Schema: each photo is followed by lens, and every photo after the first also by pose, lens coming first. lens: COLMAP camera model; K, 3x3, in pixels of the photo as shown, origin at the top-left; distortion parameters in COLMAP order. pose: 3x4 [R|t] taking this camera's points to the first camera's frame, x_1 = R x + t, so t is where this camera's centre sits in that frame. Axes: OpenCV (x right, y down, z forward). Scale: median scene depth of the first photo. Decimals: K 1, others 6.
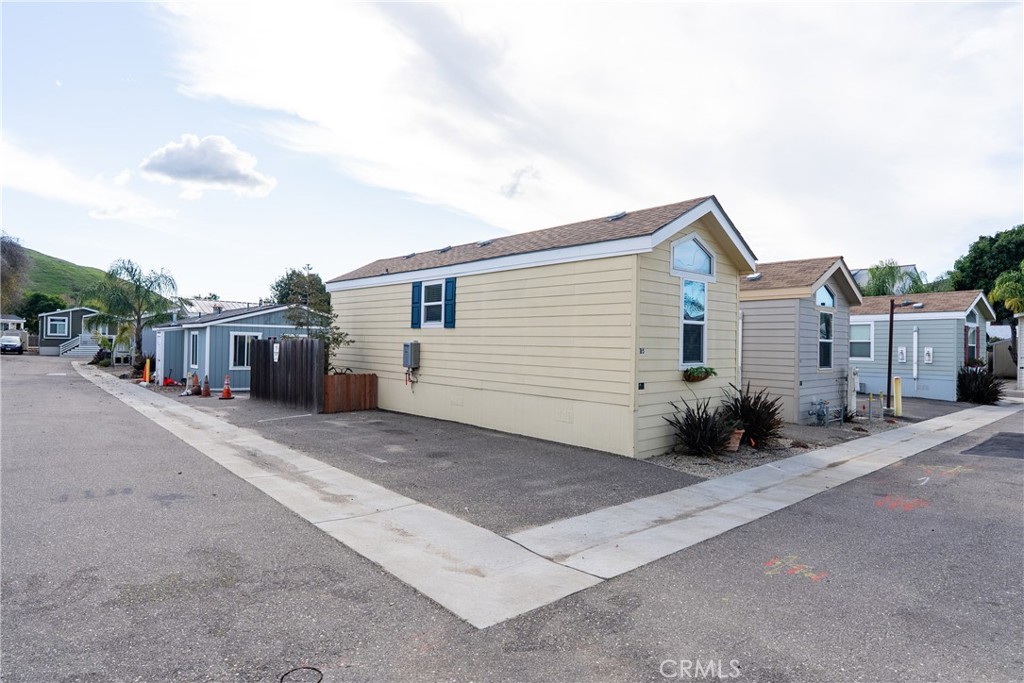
lens RADIAL K [[582.2, 0, 511.4], [0, 582.2, 341.6], [0, 0, 1]] dist [-0.008769, -0.000806]
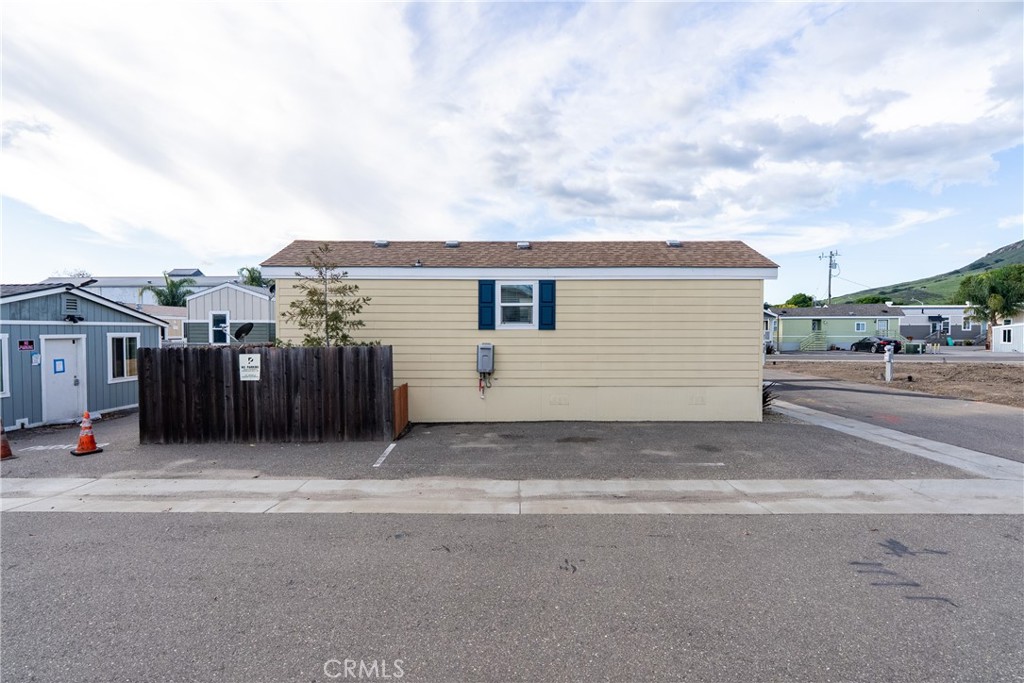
lens RADIAL K [[471.5, 0, 511.7], [0, 471.5, 340.2], [0, 0, 1]] dist [-0.002634, -0.000379]
pose [[0.649459, -0.035512, 0.759567, -0.725906], [0.009236, 0.999204, 0.038818, -0.035677], [-0.760341, -0.018196, 0.649269, 0.483839]]
